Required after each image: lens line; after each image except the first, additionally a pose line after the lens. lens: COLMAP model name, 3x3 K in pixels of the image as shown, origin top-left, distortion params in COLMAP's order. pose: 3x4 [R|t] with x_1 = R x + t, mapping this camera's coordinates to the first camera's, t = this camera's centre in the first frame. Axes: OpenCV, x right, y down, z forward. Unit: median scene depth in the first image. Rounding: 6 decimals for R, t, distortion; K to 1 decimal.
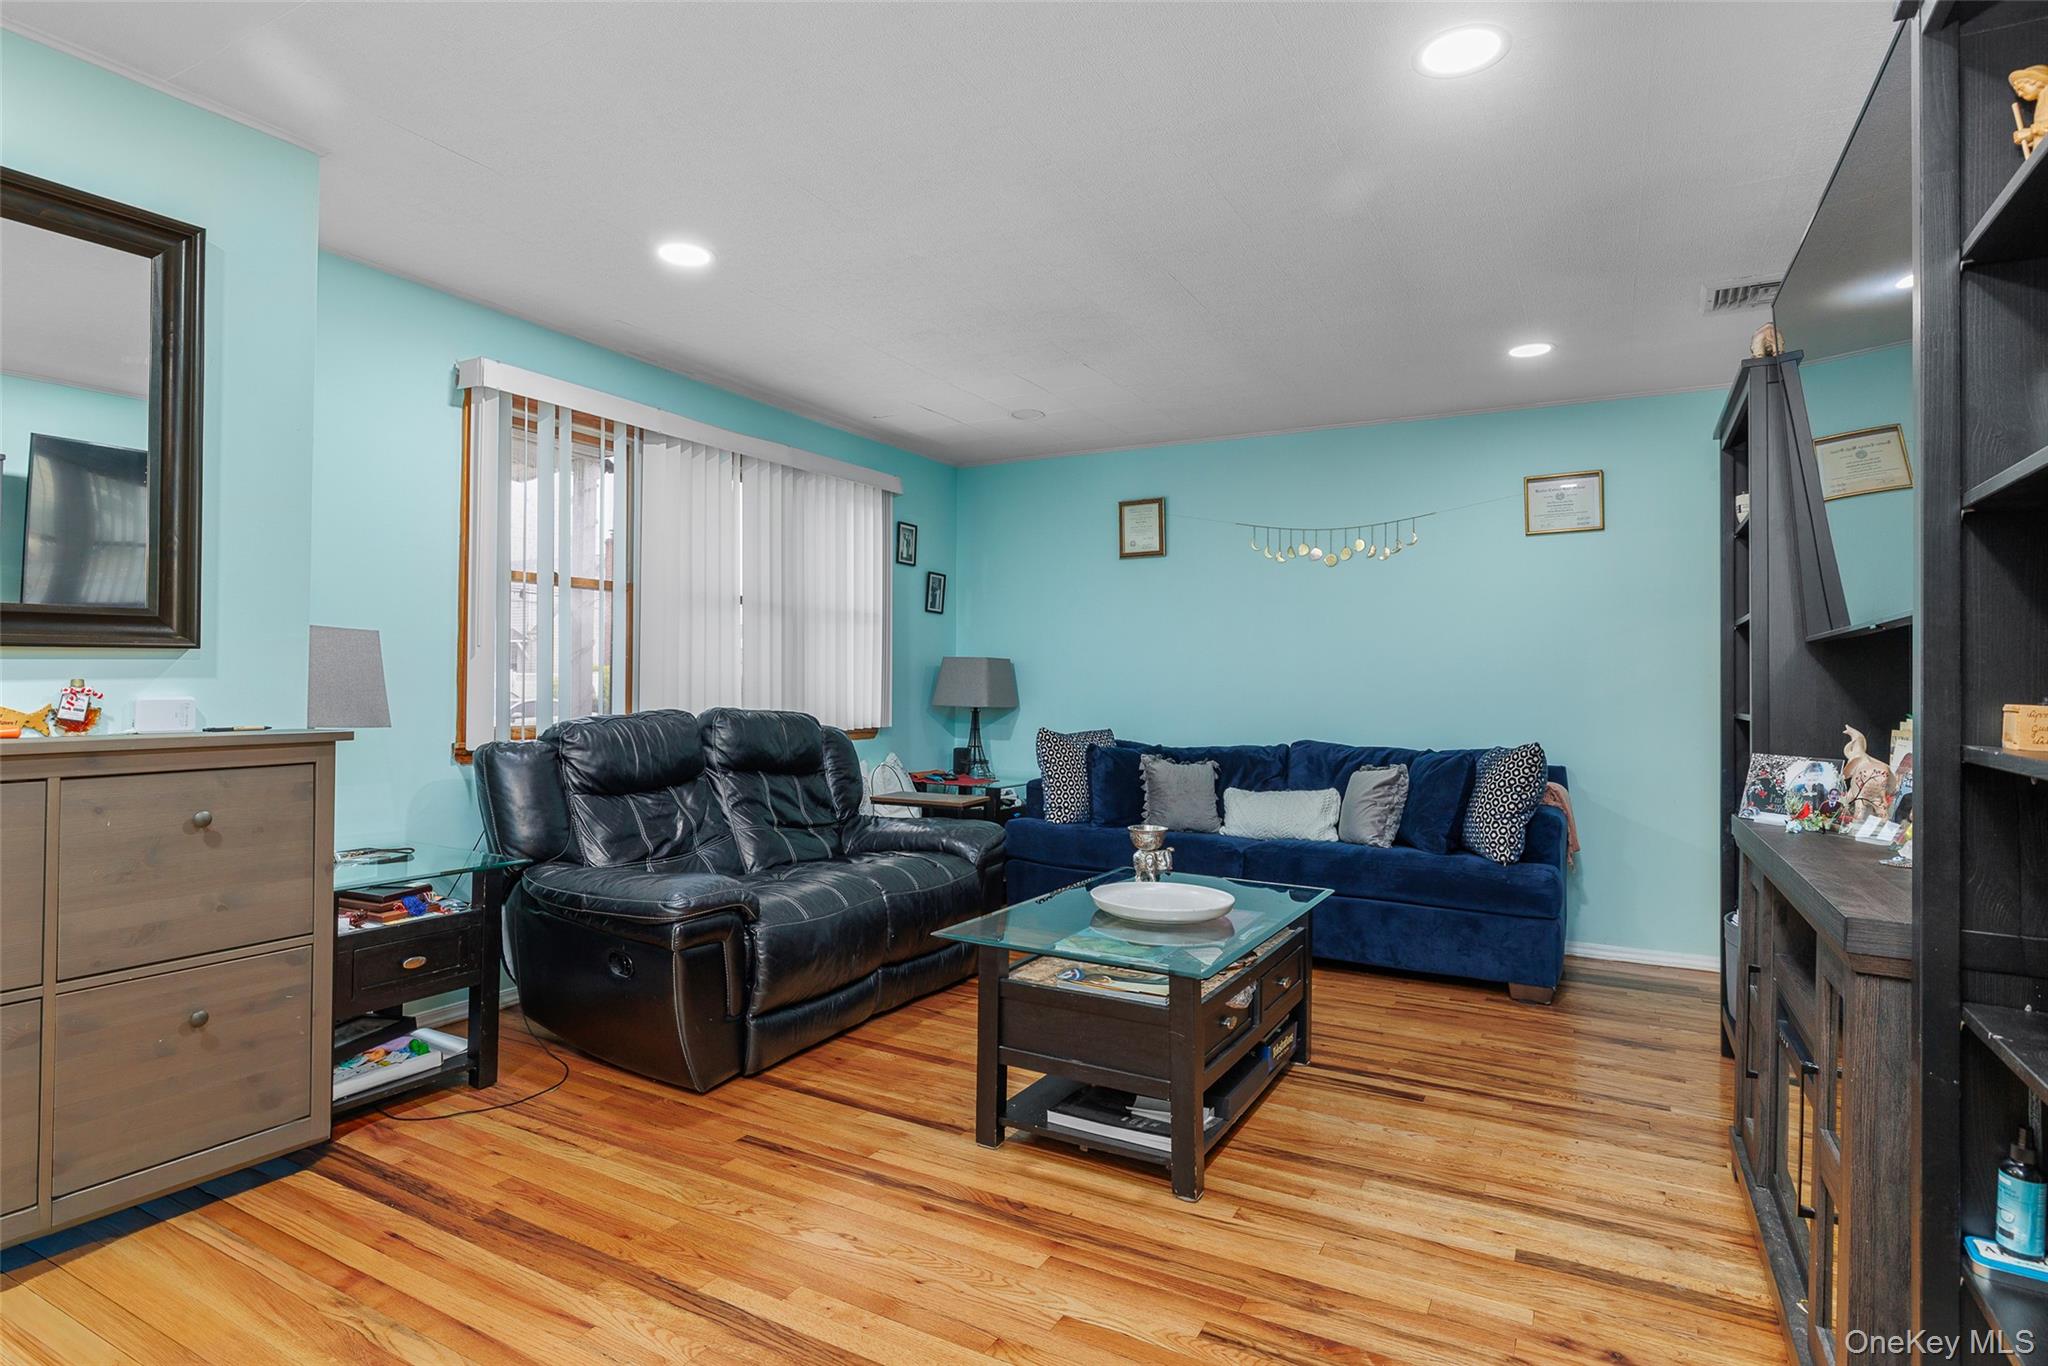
lens RADIAL K [[1090.1, 0, 1022.9], [0, 1090.1, 671.5], [0, 0, 1]] dist [-0.000066, 0.000400]
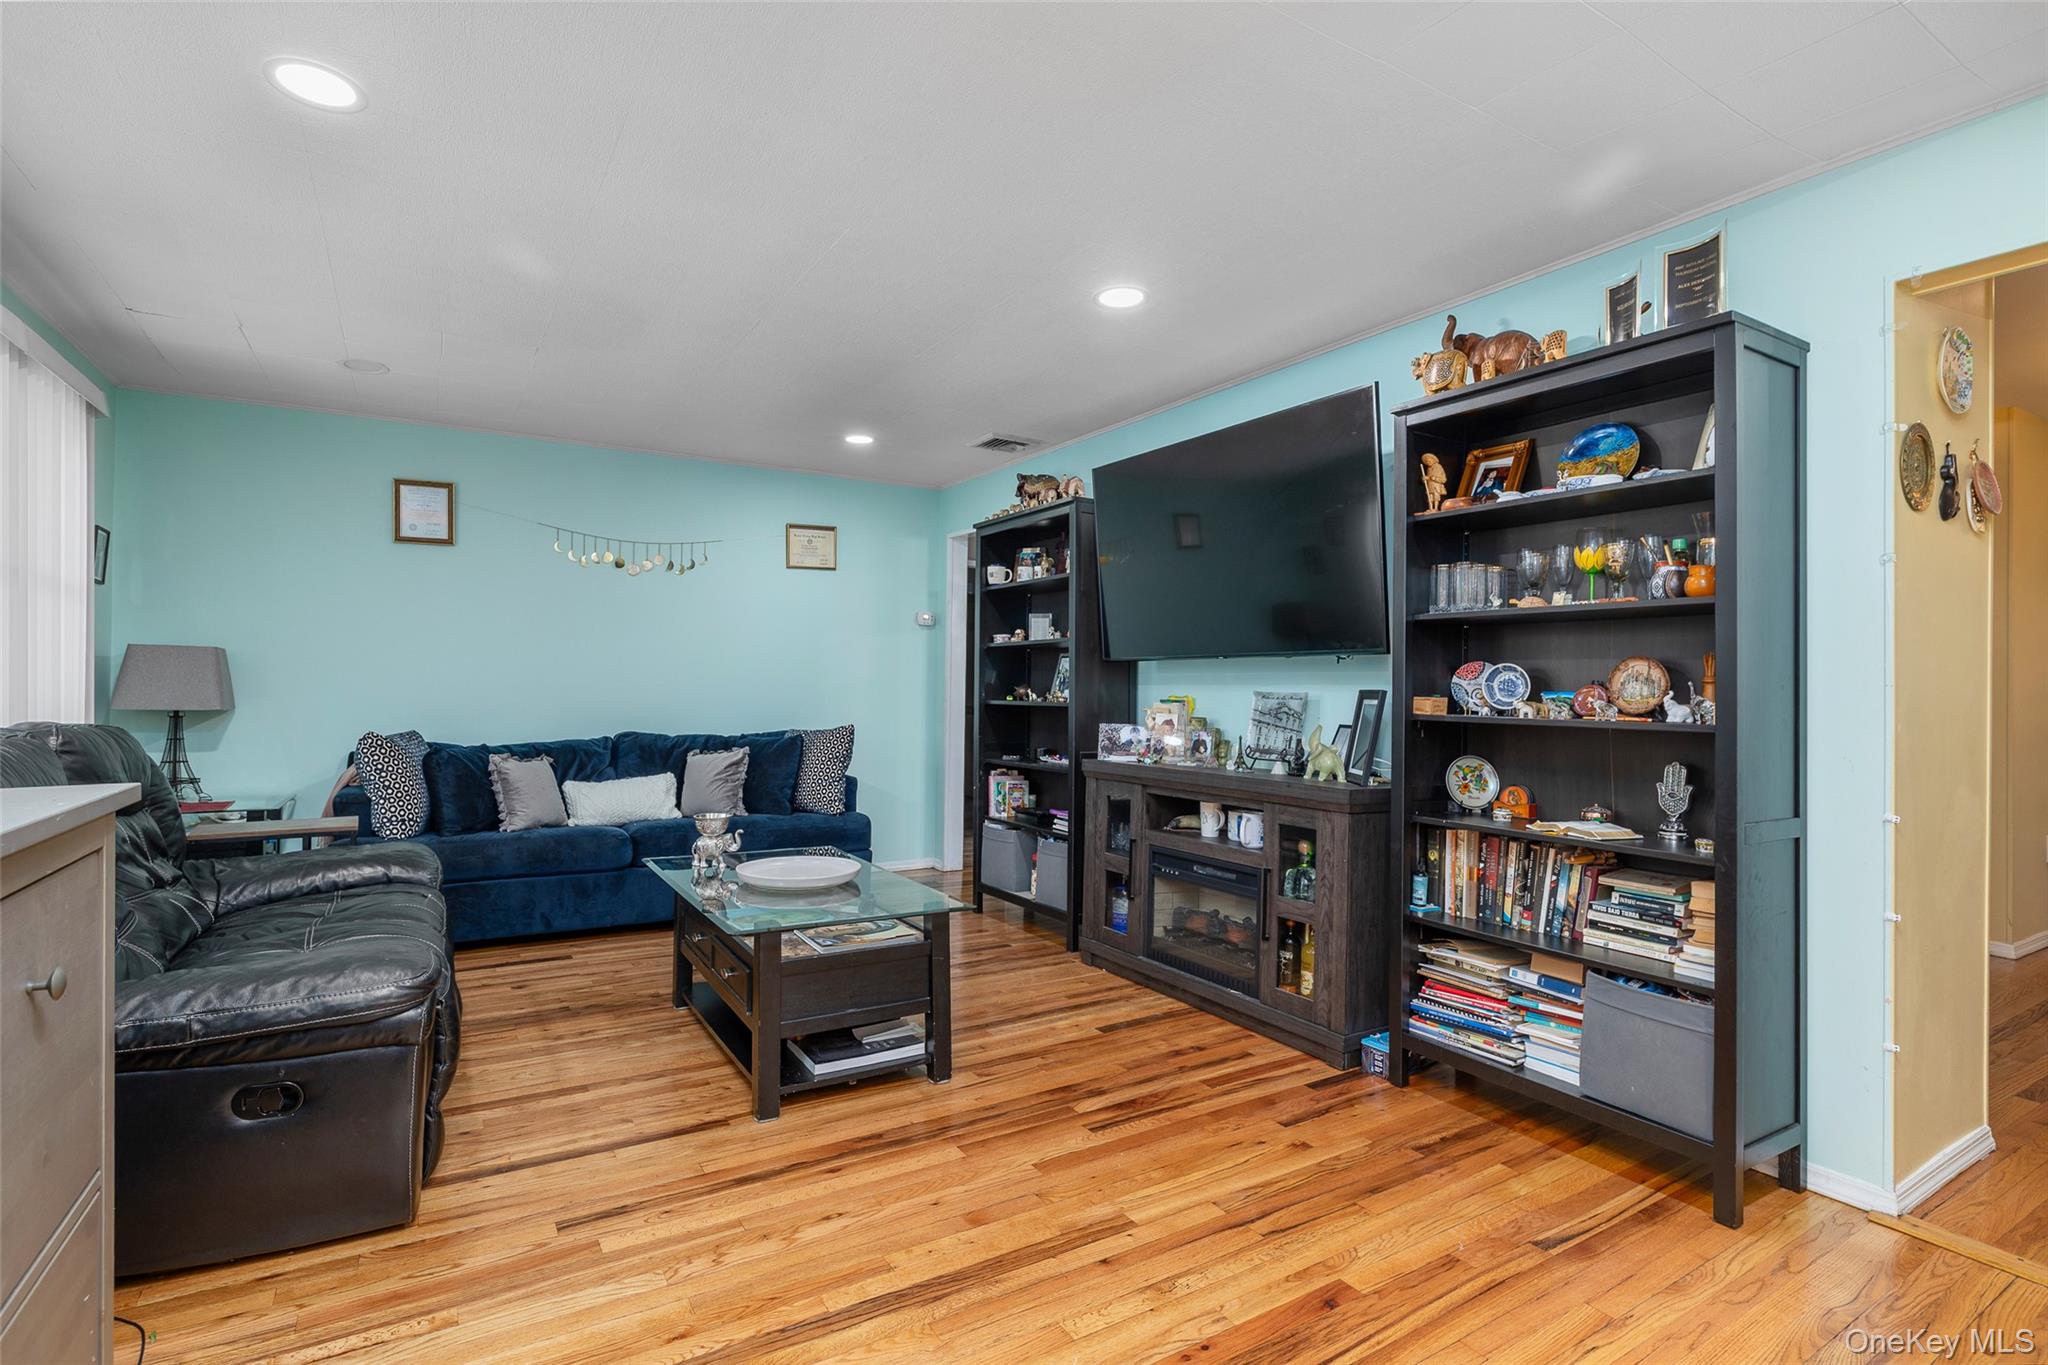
lens RADIAL K [[950.9, 0, 1025.5], [0, 950.9, 687.0], [0, 0, 1]] dist [0.000950, 0.000612]
pose [[0.493186, -0.005610, 0.869906, -0.562303], [-0.015219, 0.999771, 0.015076, -0.004794], [-0.869791, -0.020674, 0.492988, 0.259294]]
